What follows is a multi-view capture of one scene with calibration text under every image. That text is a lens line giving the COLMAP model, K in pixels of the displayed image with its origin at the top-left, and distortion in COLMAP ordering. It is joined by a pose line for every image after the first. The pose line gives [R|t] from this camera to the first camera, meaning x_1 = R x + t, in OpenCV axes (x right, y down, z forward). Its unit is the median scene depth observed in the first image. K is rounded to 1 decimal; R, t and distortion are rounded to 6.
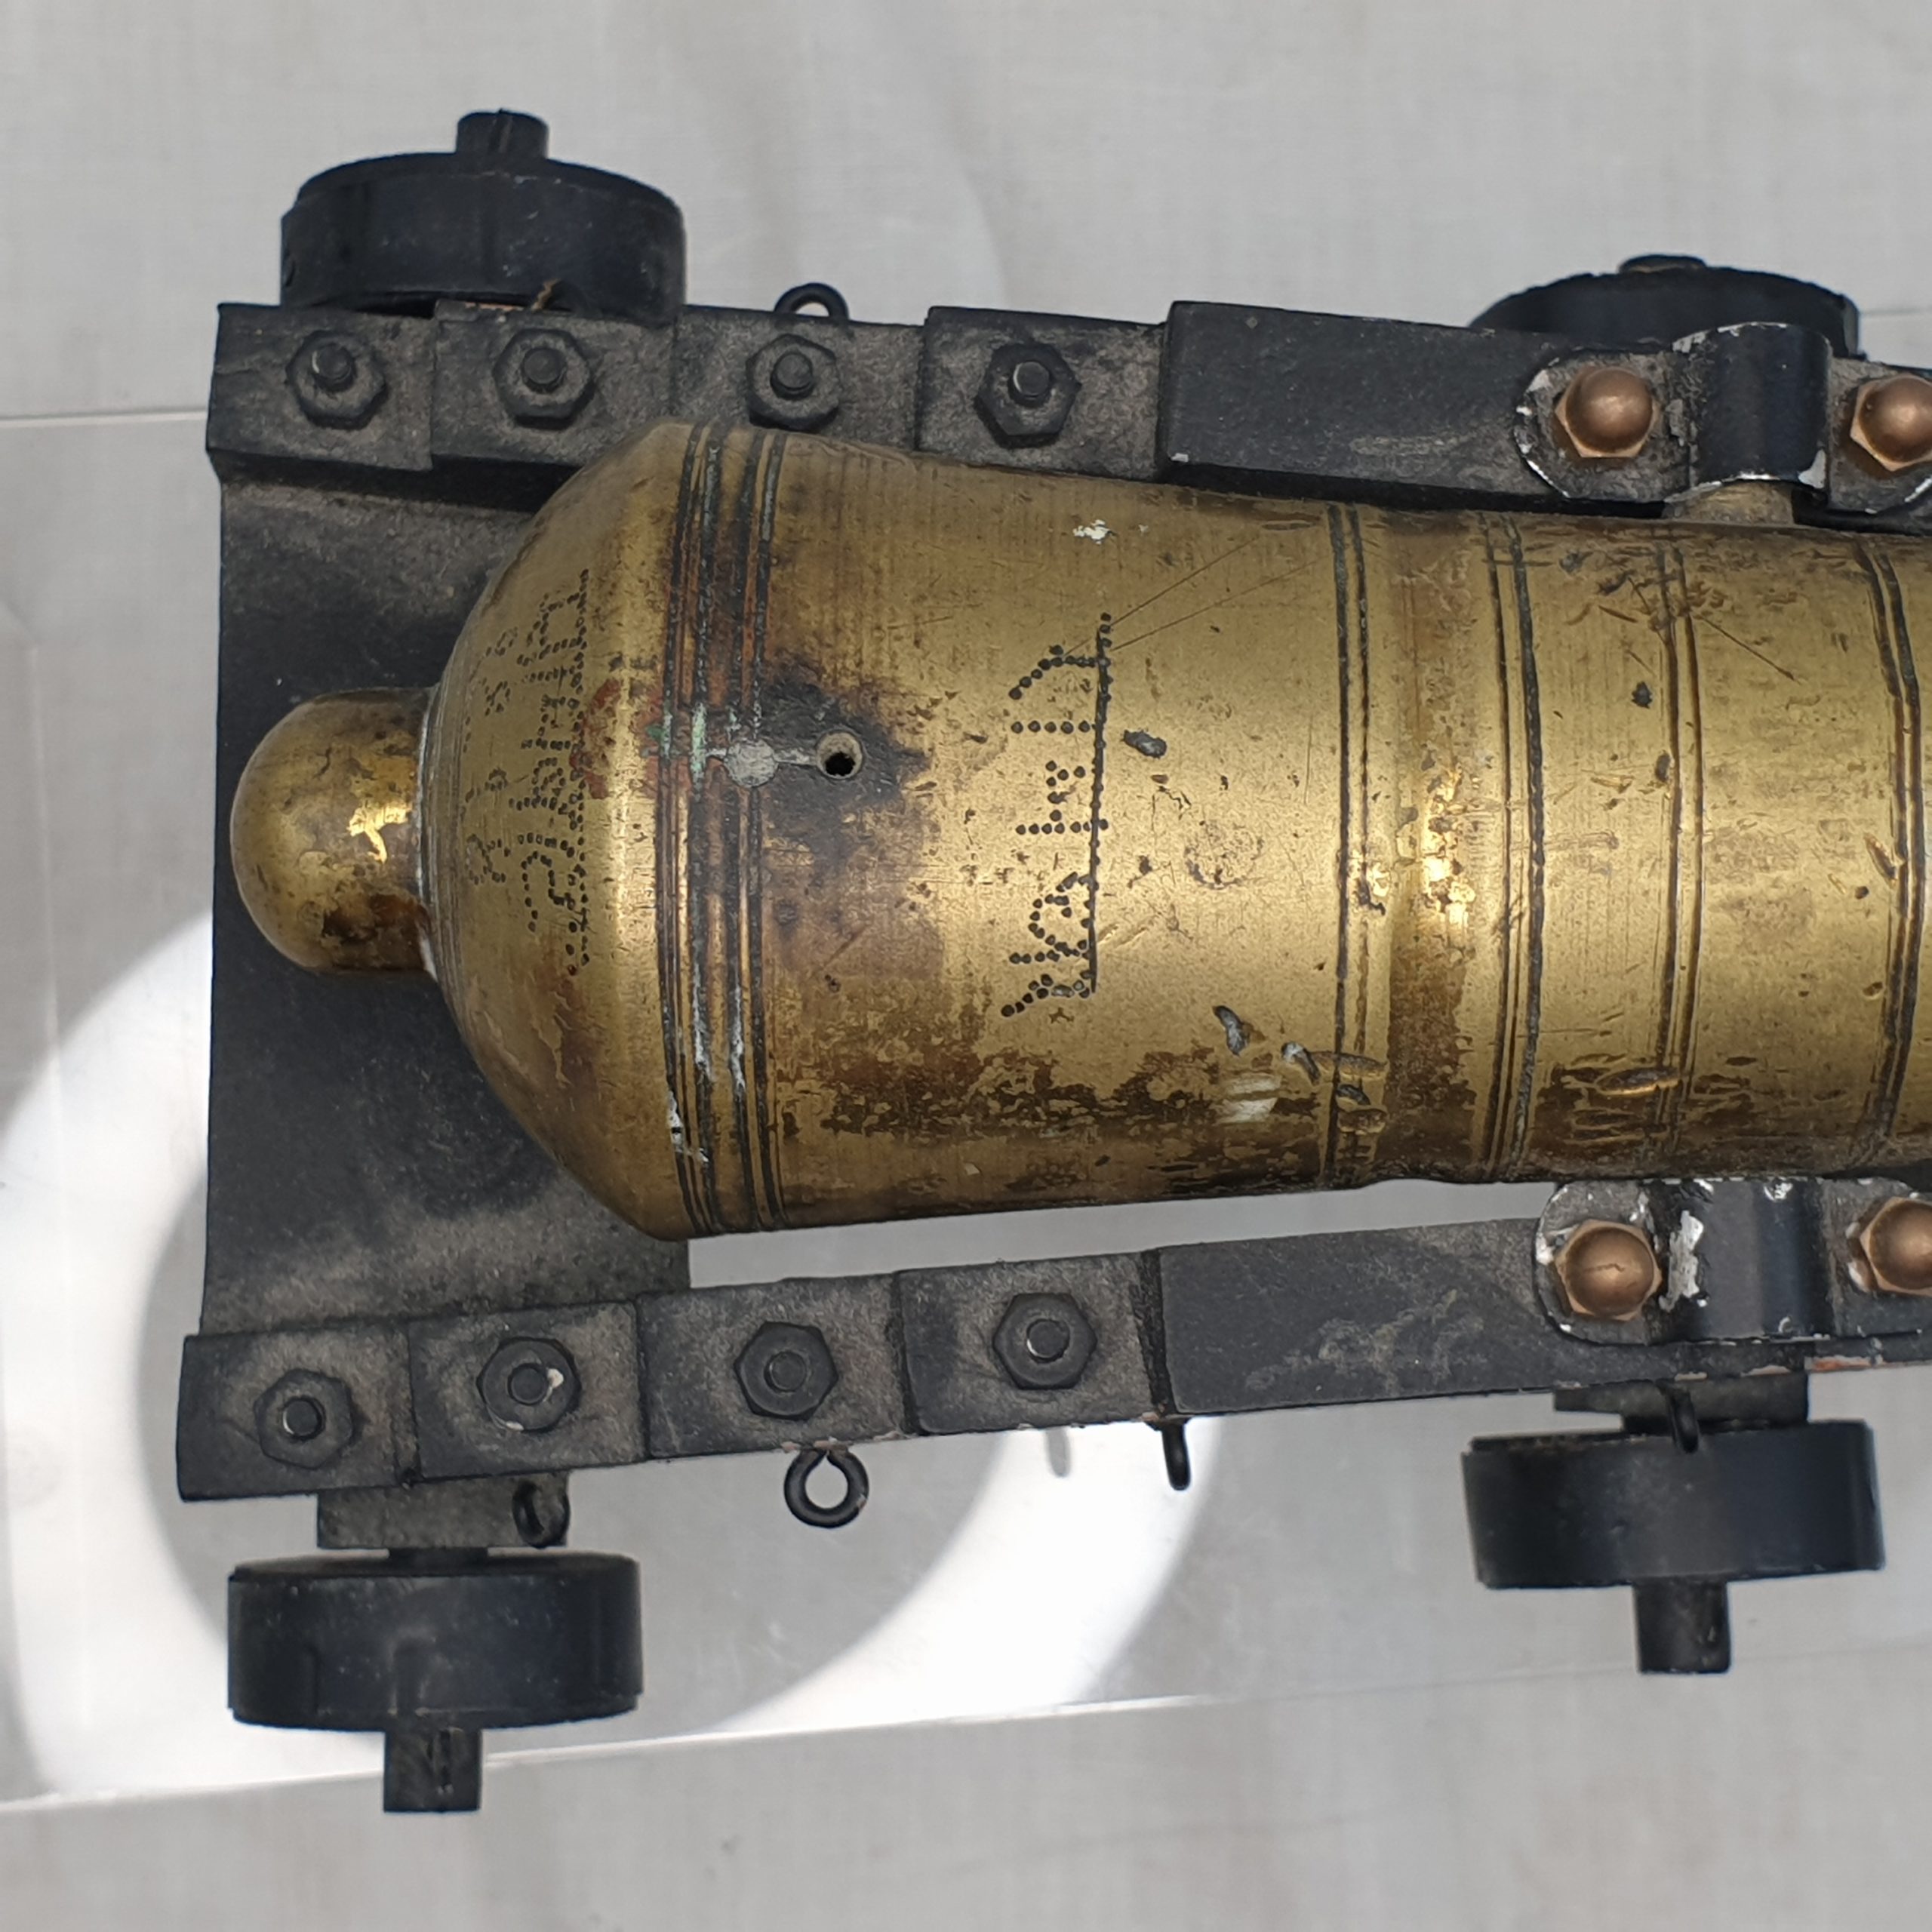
lens RADIAL K [[3930.7, 0, 953.5], [0, 3930.7, 952.4], [0, 0, 1]] dist [0.192159, 0.000000]
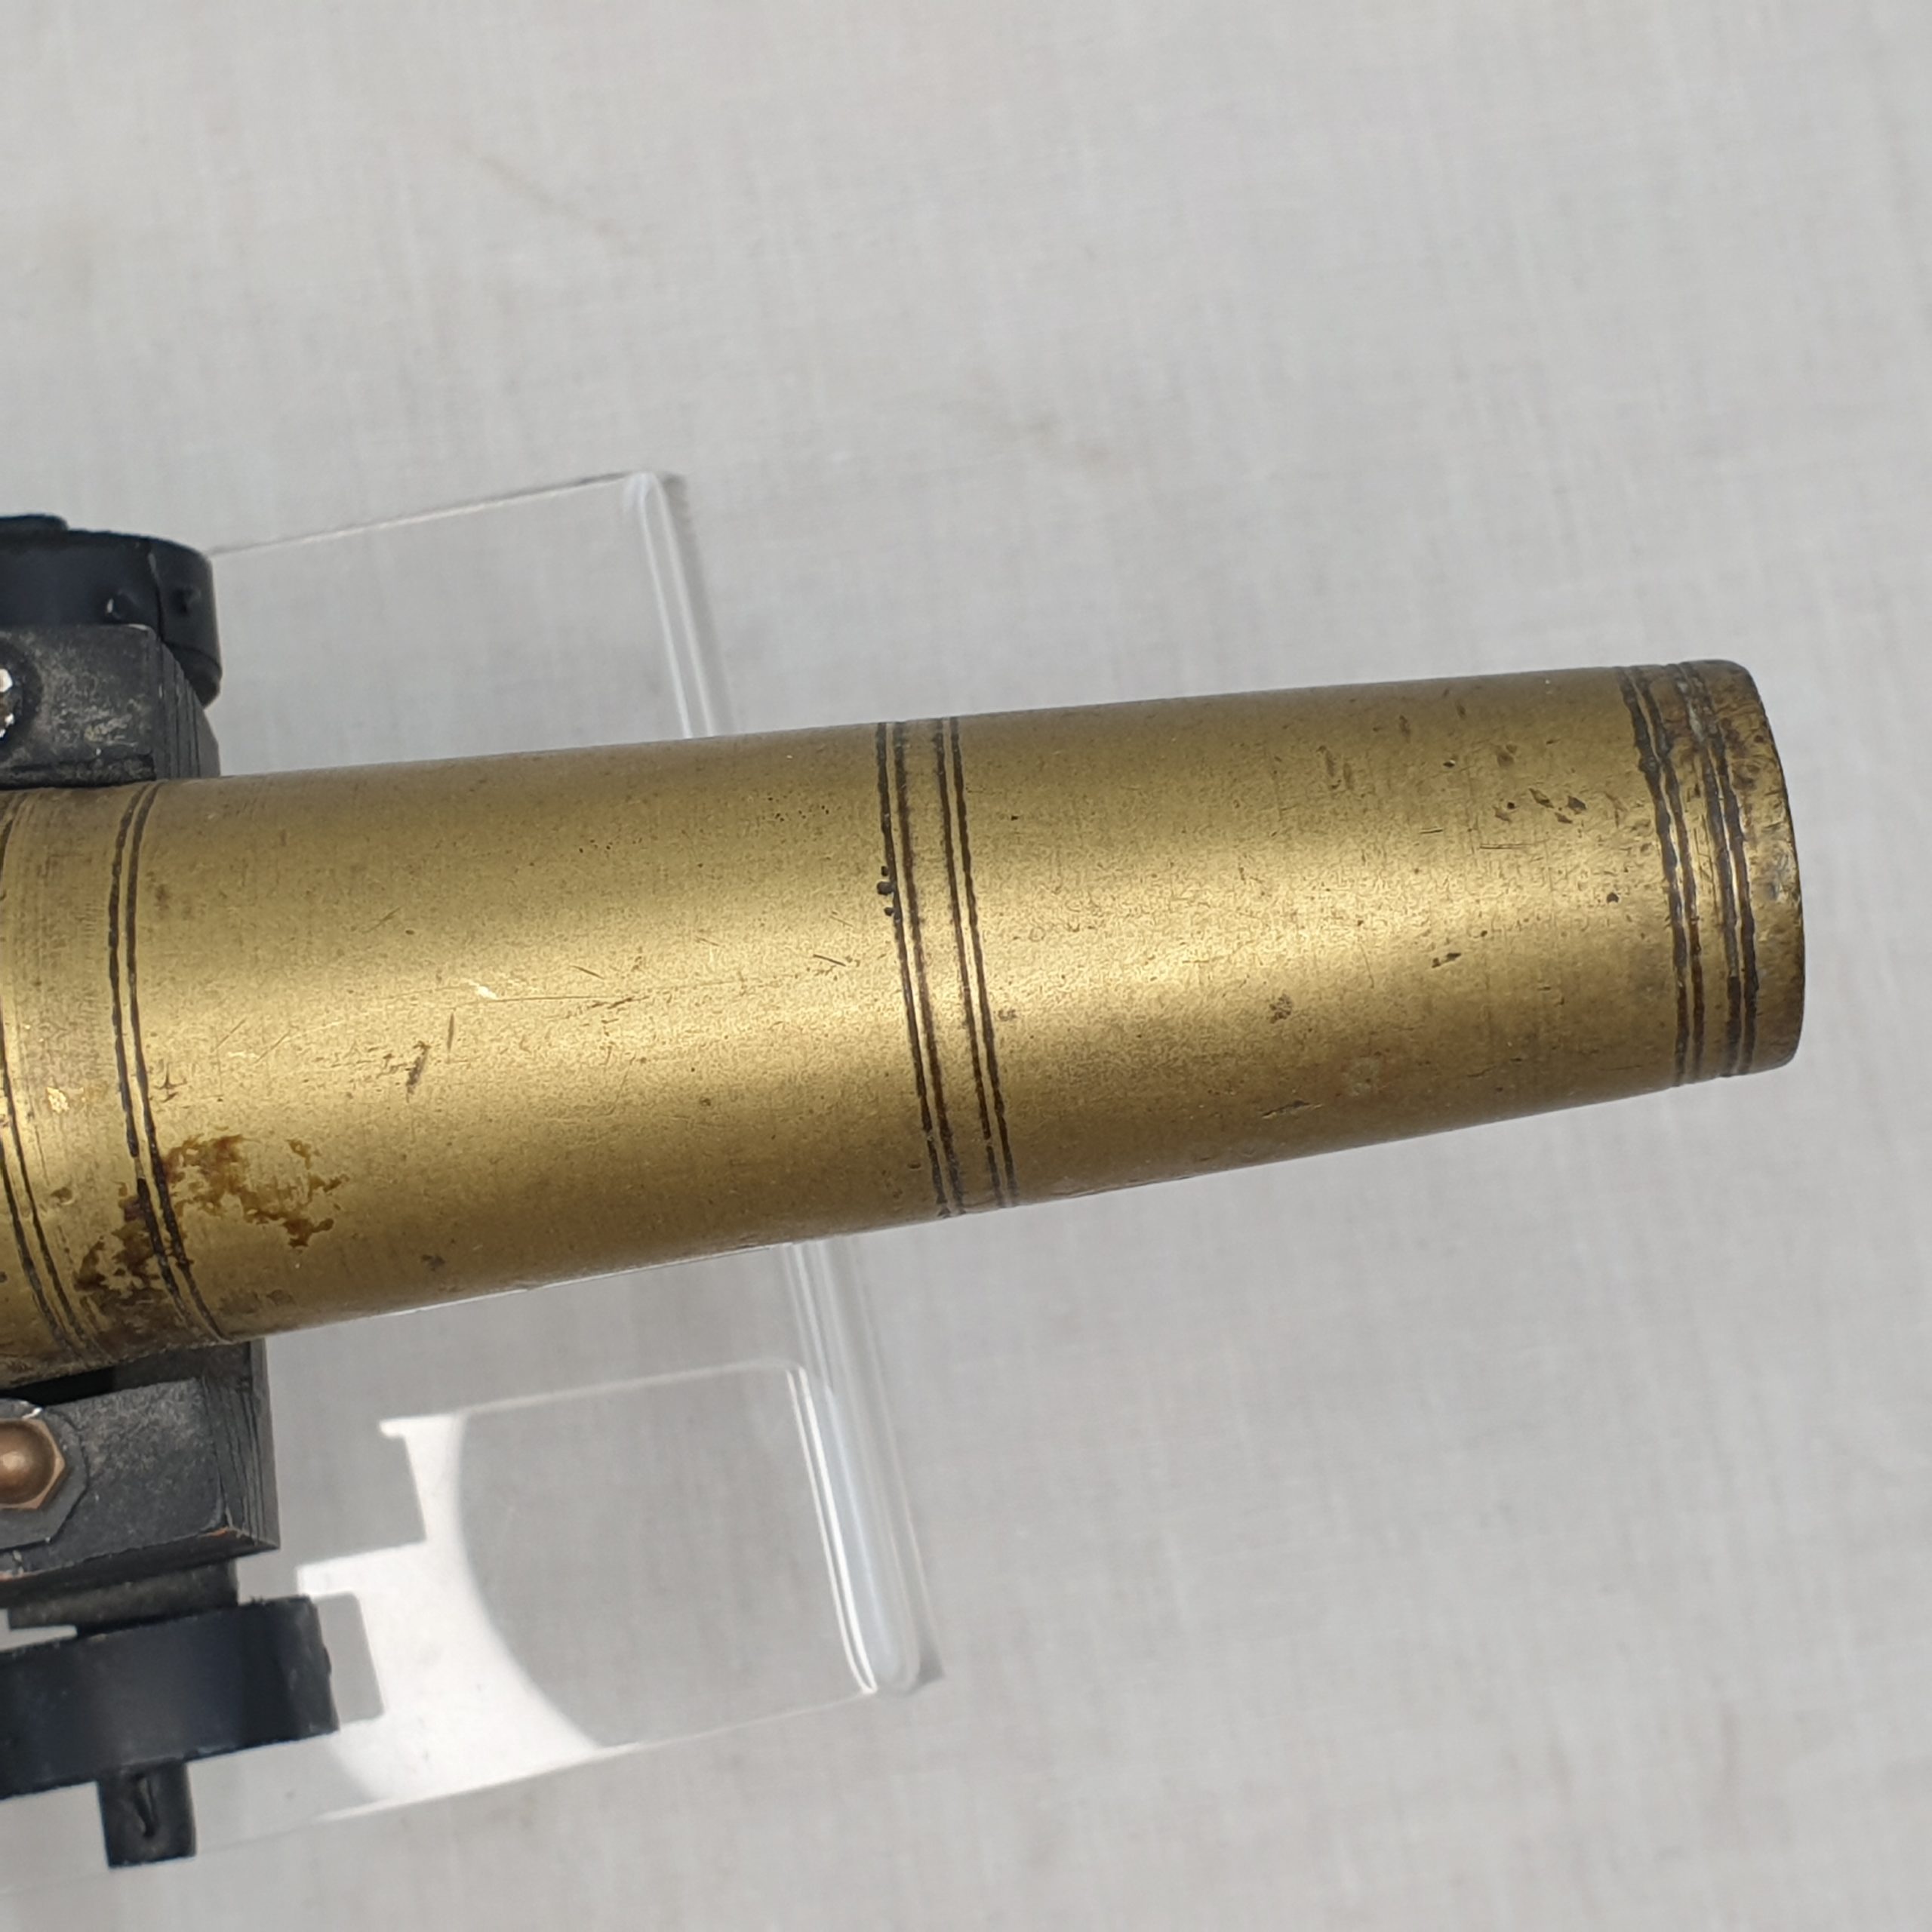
lens RADIAL K [[3930.7, 0, 1043.4], [0, 3930.7, 988.5], [0, 0, 1]] dist [0.192159, 0.000000]
pose [[0.990480, -0.136152, 0.020298, 0.536754], [0.136533, 0.990458, -0.018736, 0.006702], [-0.017554, 0.021329, 0.999618, -0.071254]]
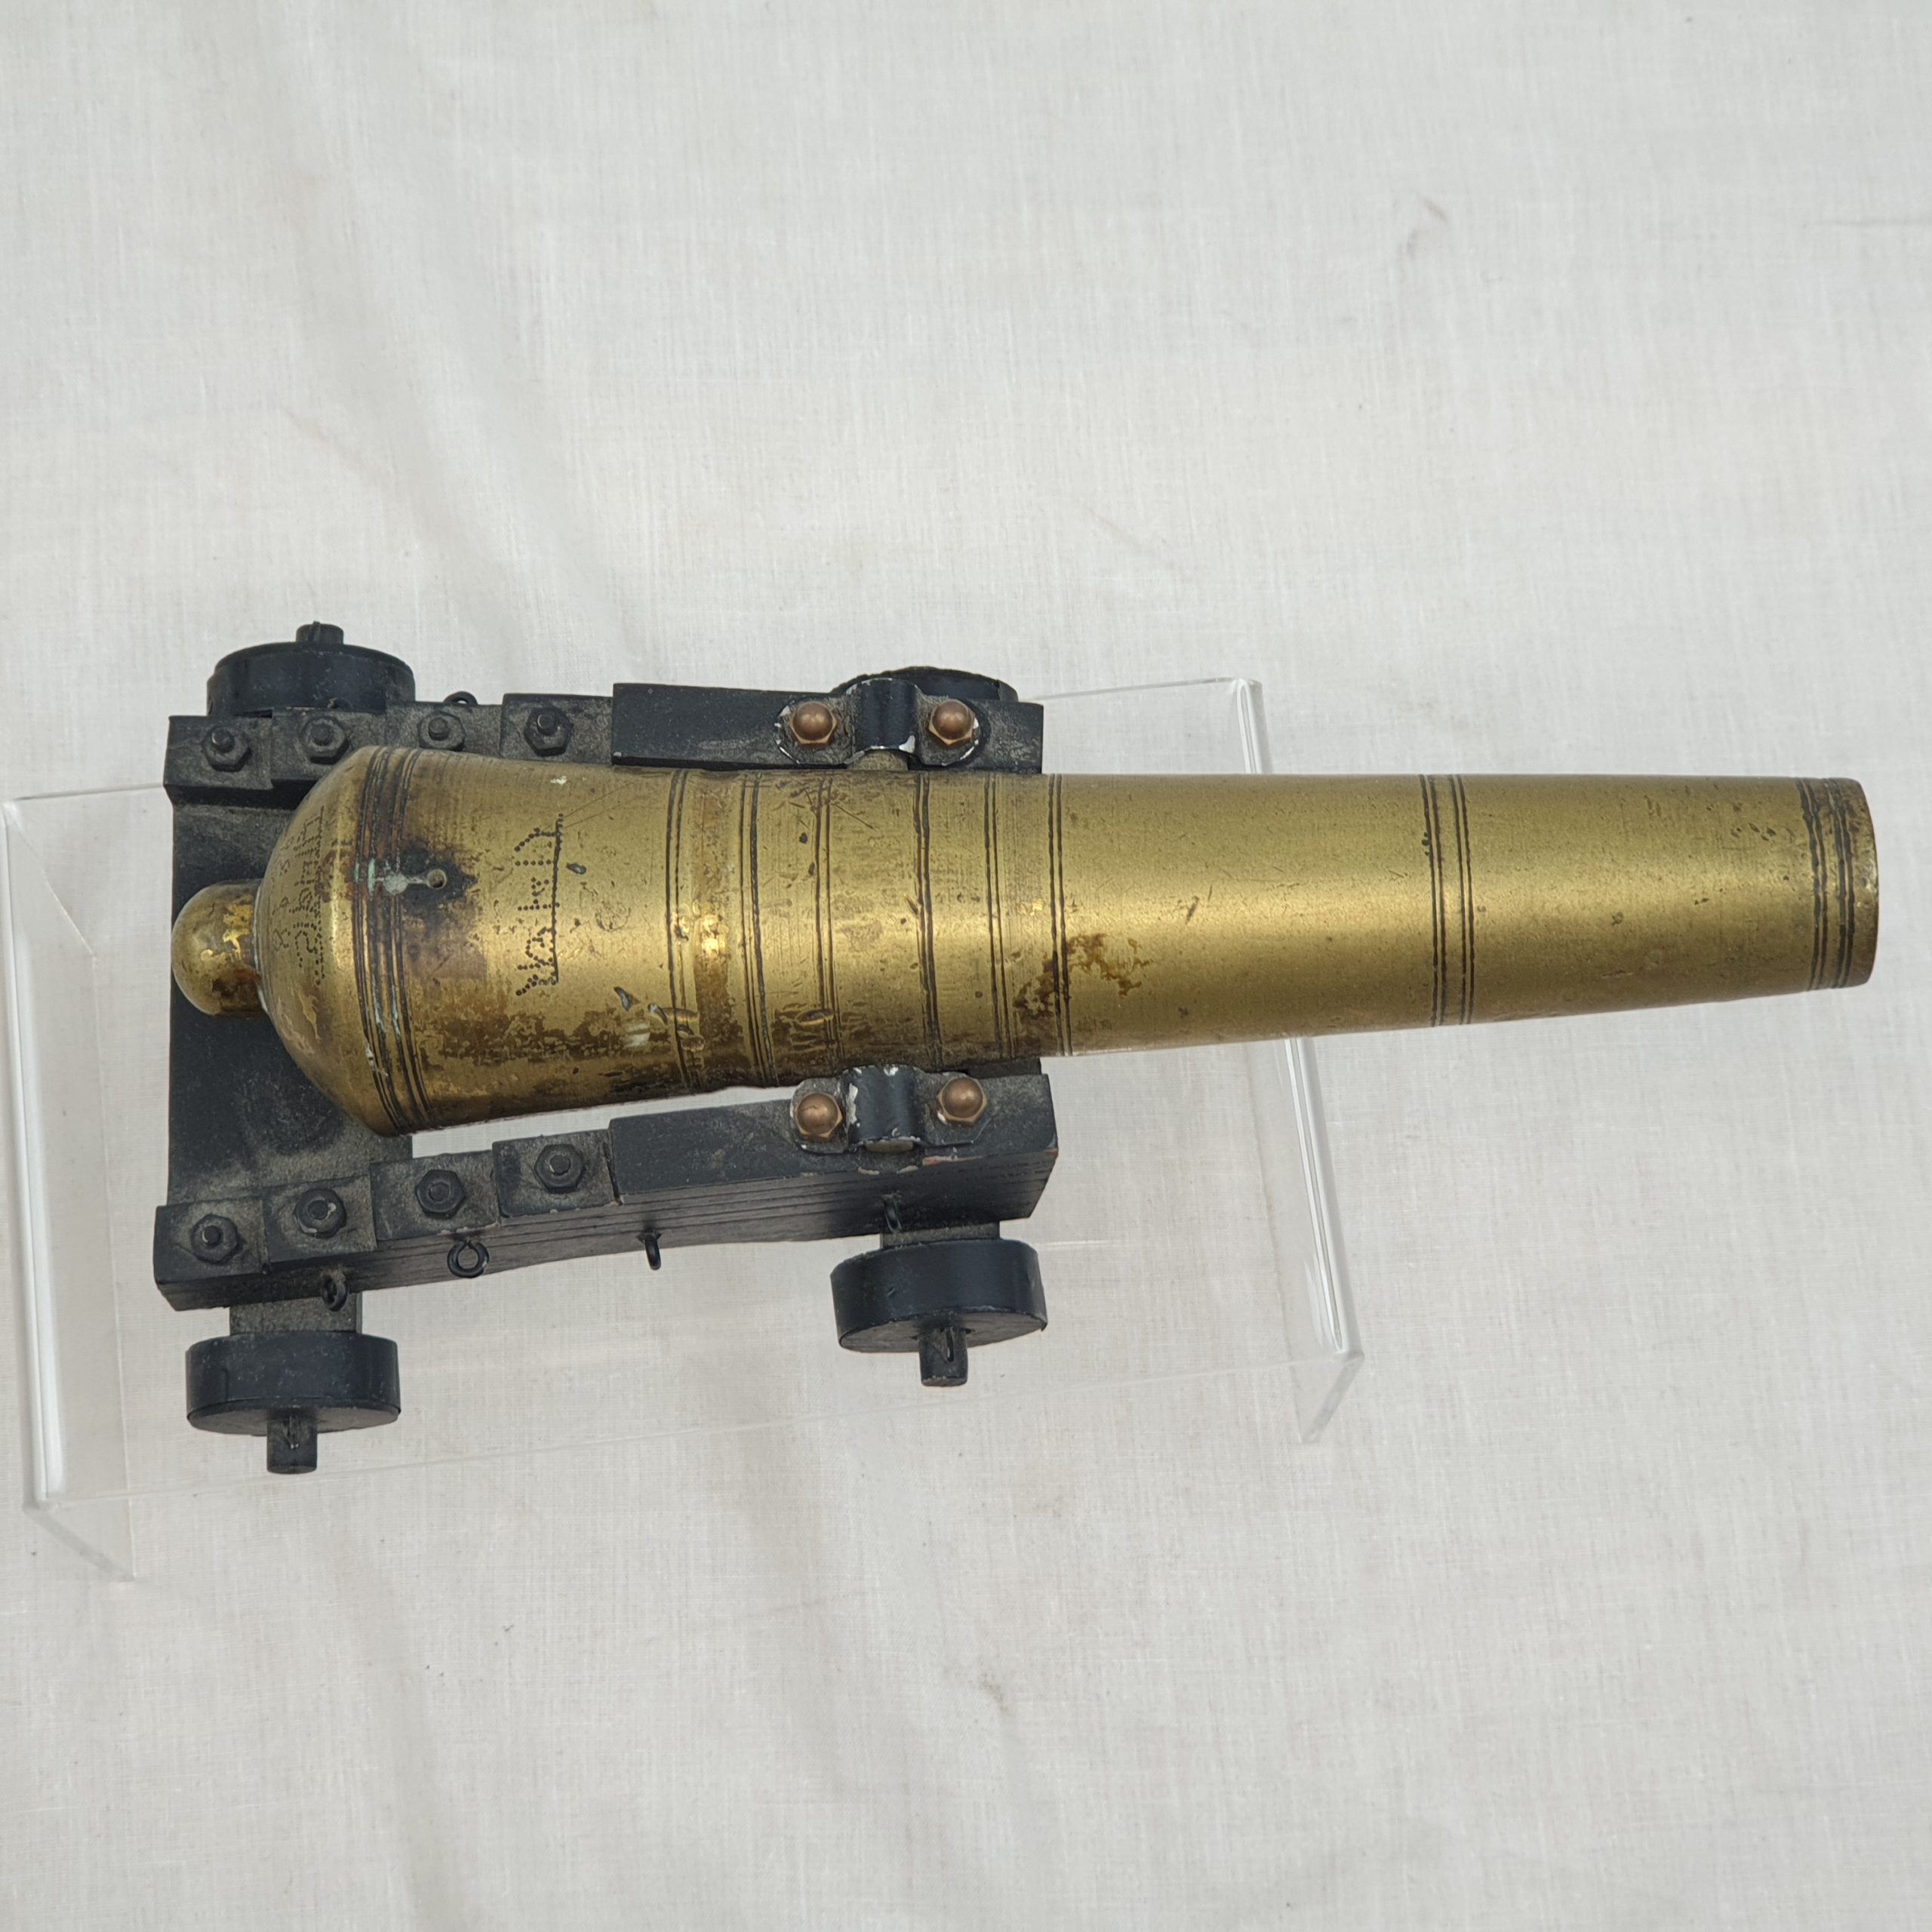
lens RADIAL K [[3904.6, 0, 978.8], [0, 3904.6, 963.4], [0, 0, 1]] dist [0.001936, 0.000000]
pose [[0.998731, -0.048588, -0.013253, 0.296619], [0.046081, 0.987788, -0.148831, 0.331002], [0.020322, 0.148031, 0.988774, -1.133155]]
